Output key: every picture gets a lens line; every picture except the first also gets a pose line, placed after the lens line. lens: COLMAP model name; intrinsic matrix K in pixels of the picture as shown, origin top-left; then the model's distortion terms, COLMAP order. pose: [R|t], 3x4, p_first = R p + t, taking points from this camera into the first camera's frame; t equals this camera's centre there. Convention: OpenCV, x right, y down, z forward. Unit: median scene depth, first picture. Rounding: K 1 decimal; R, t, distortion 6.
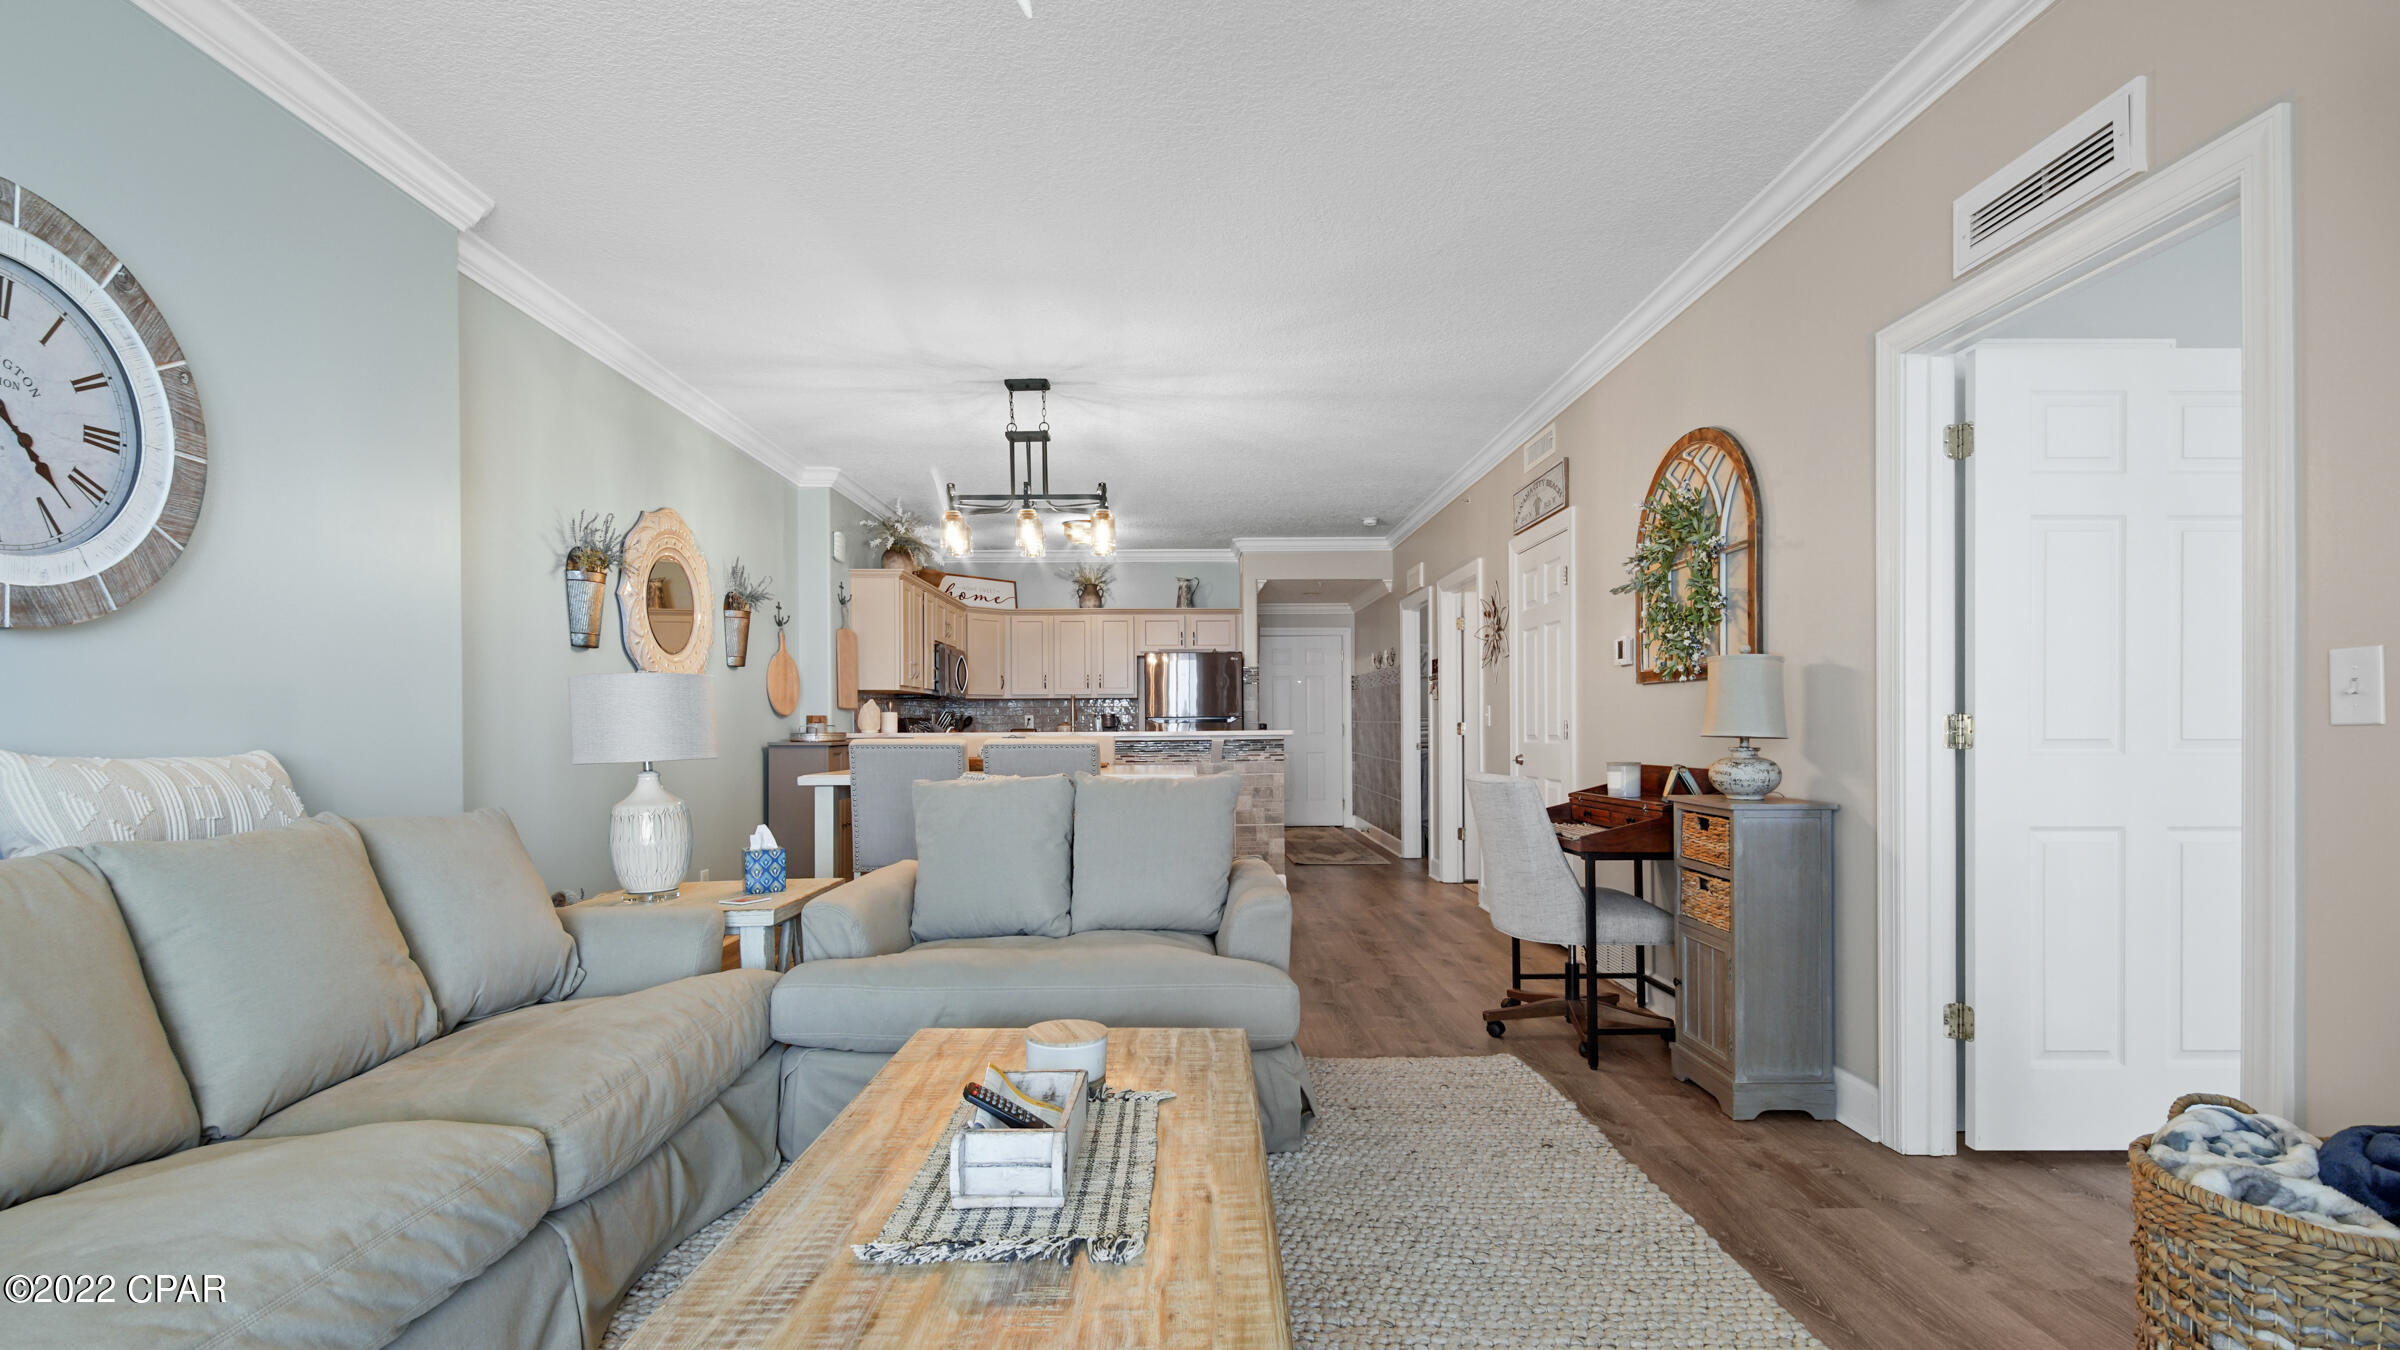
lens RADIAL K [[1055.7, 0, 1203.5], [0, 1055.7, 743.0], [0, 0, 1]] dist [0.022632, -0.013890]
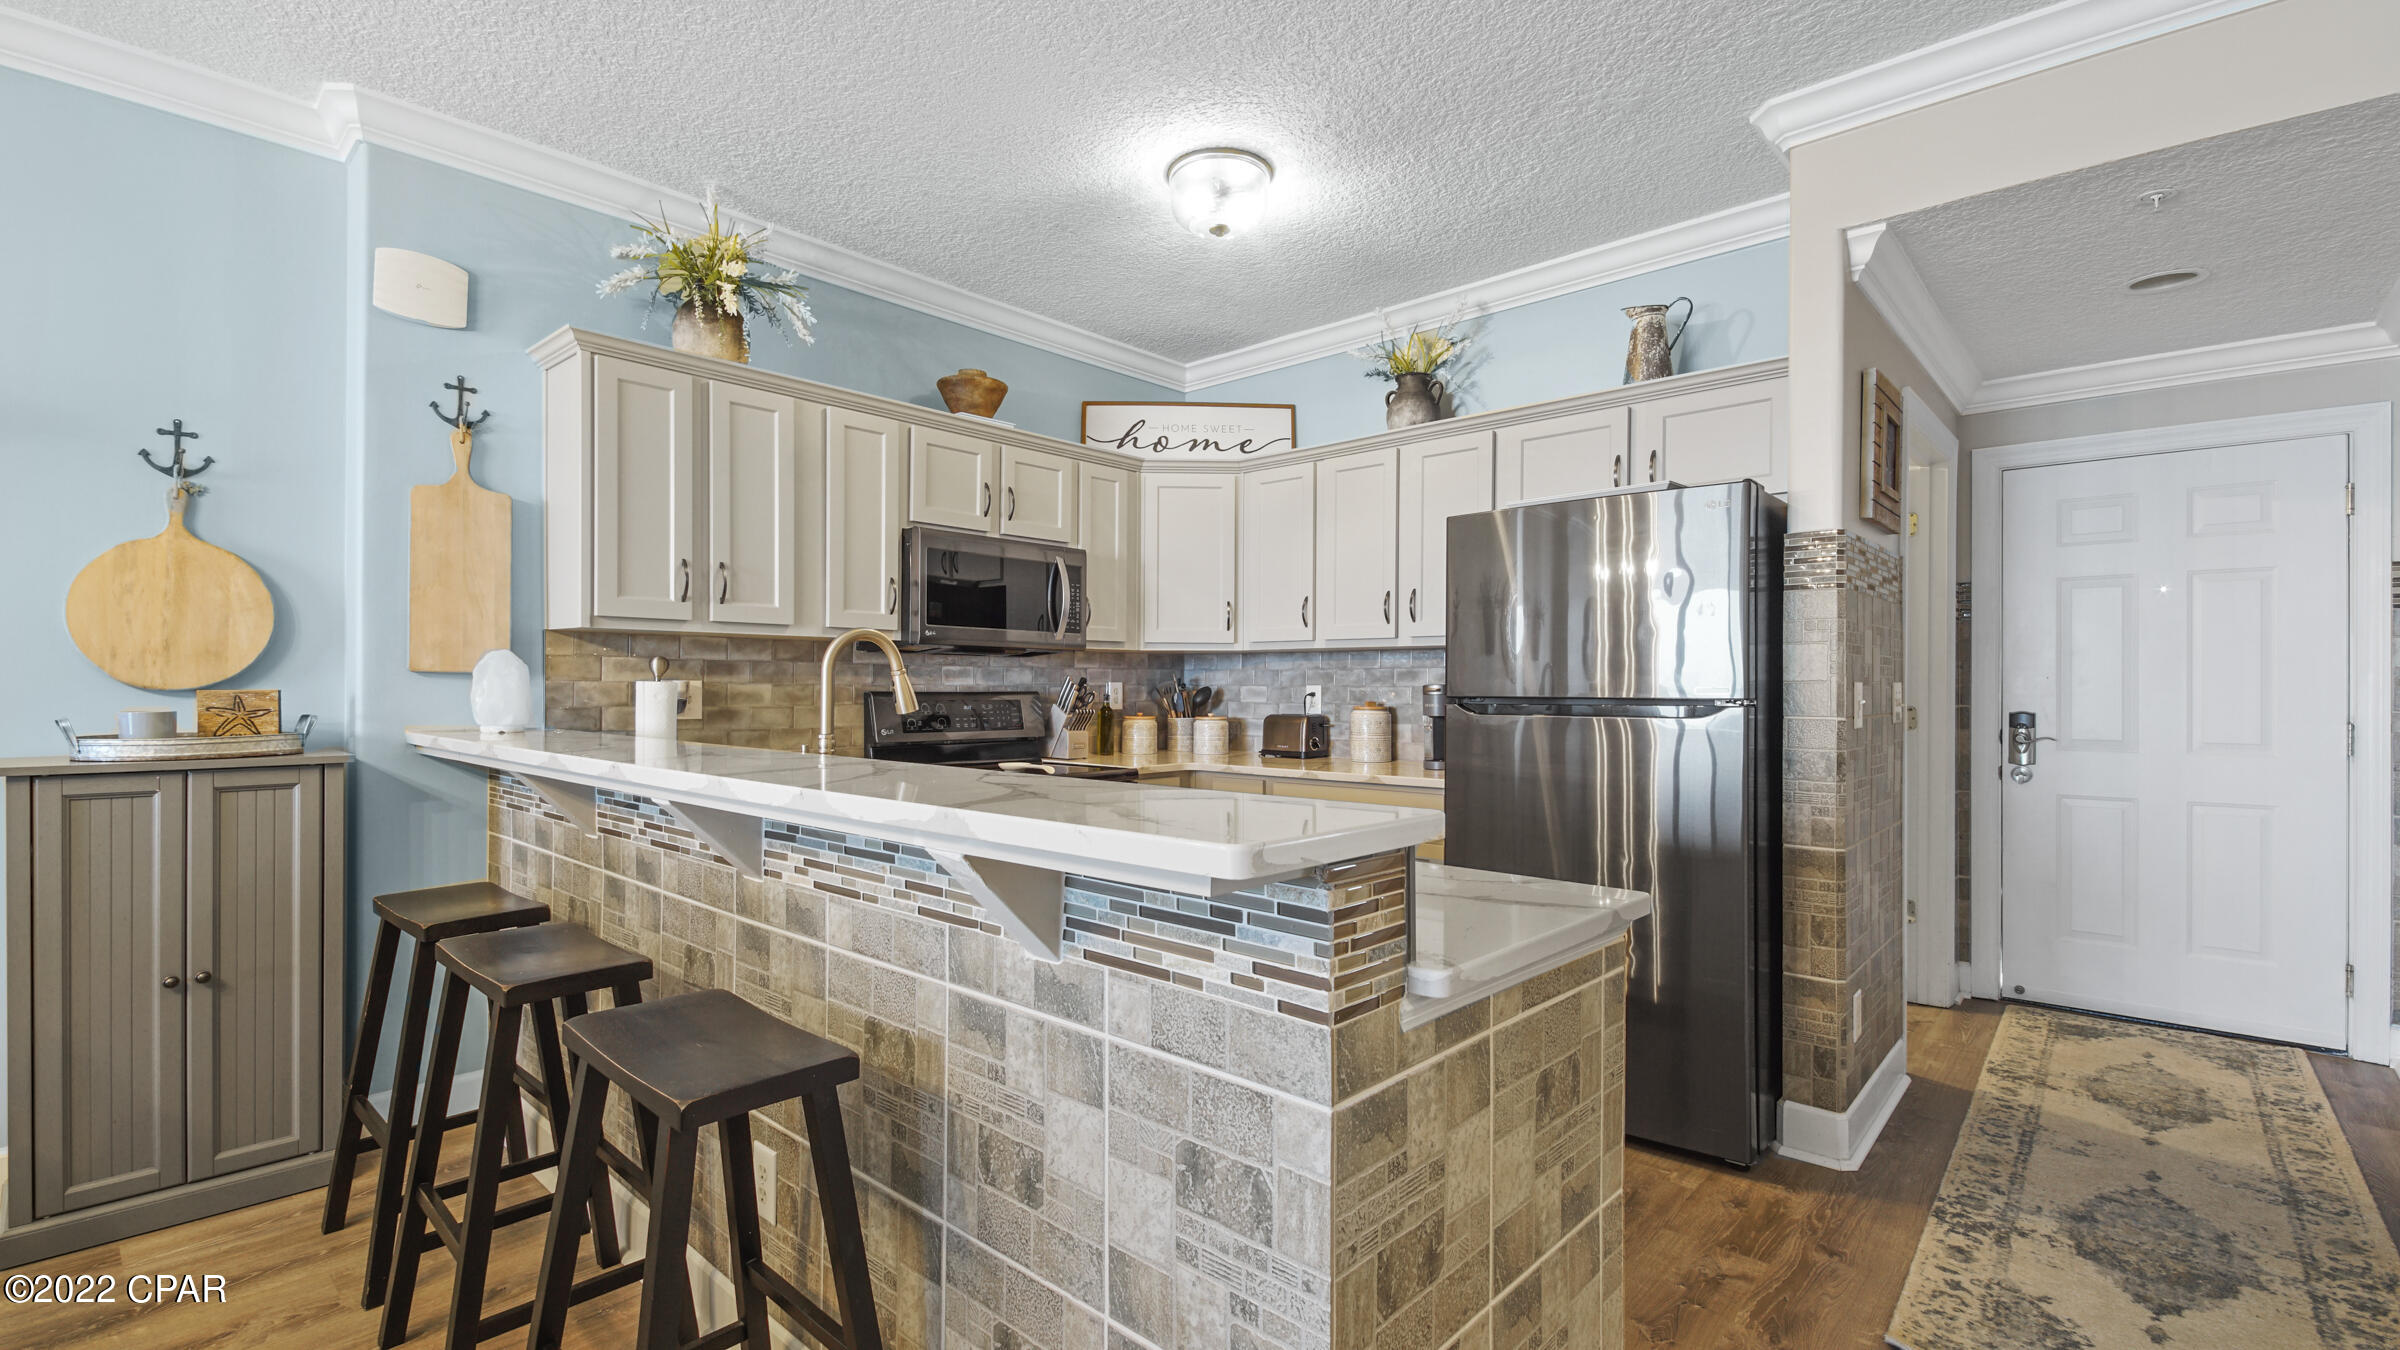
lens RADIAL K [[1055.7, 0, 1199.5], [0, 1055.7, 693.3], [0, 0, 1]] dist [0.022632, -0.013890]
pose [[0.723967, 0.012823, -0.689715, 0.131264], [-0.020895, 0.999776, -0.003345, -0.022971], [0.689518, 0.016833, 0.724073, 0.697878]]
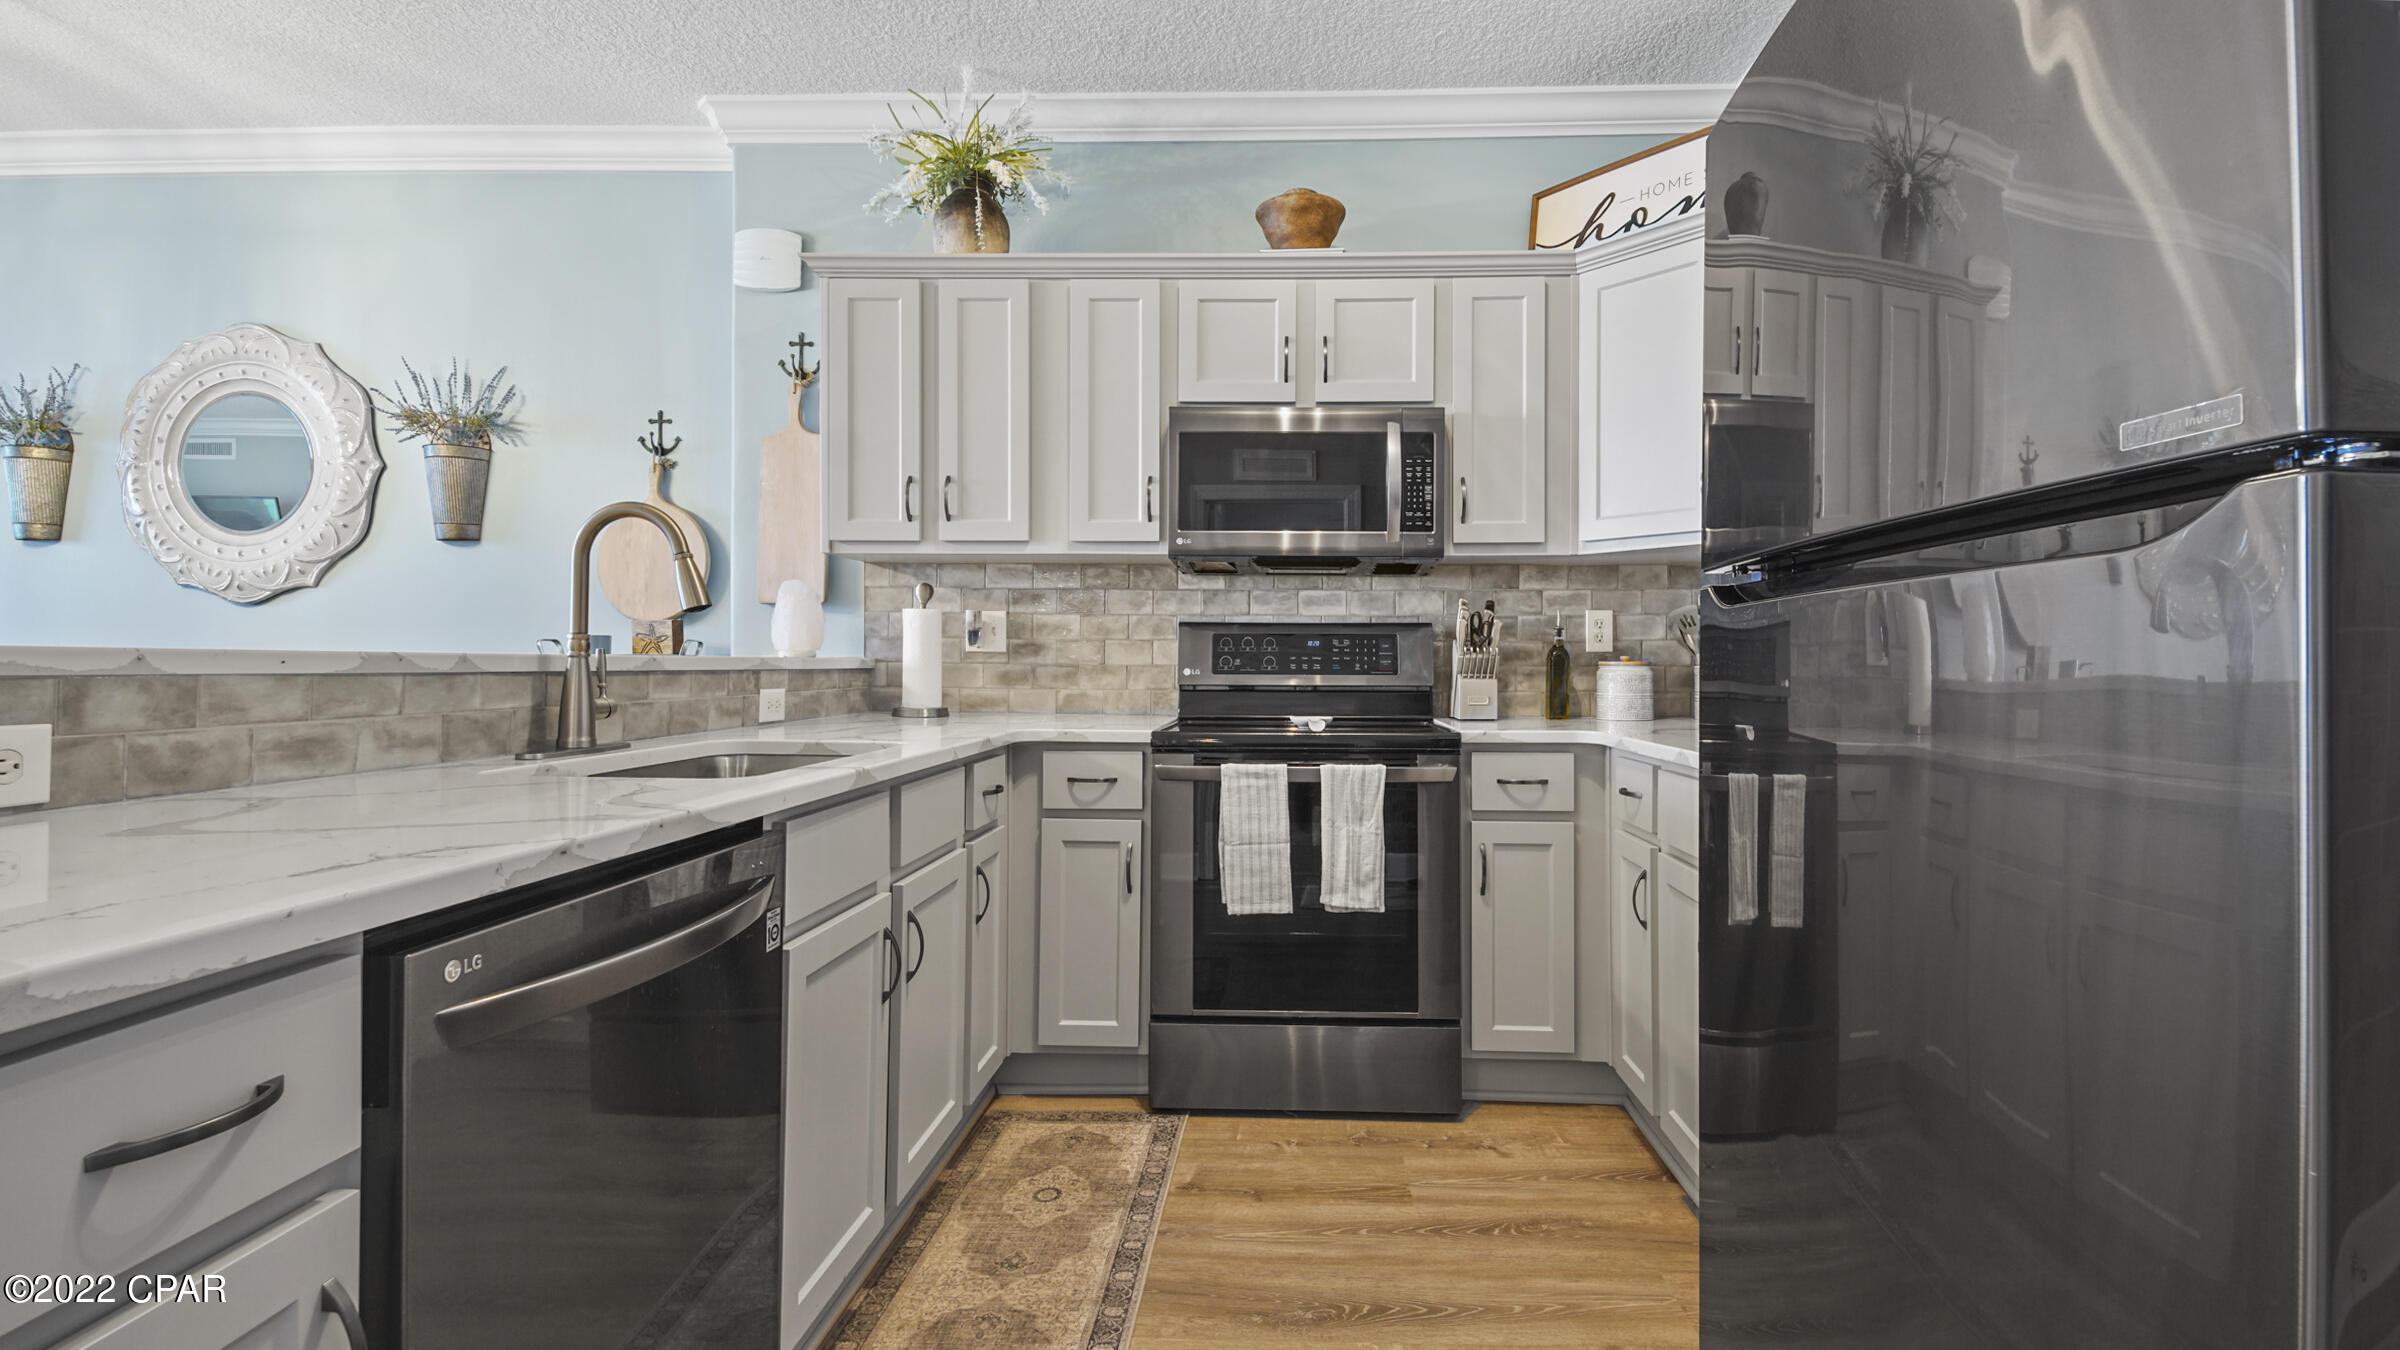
lens RADIAL K [[1124.6, 0, 1243.0], [0, 1124.6, 661.7], [0, 0, 1]] dist [0.011055, -0.004453]
pose [[-0.061336, 0.005582, -0.998102, 0.109316], [-0.025383, 0.999652, 0.007150, -0.012564], [0.997794, 0.025774, -0.061173, 0.956078]]
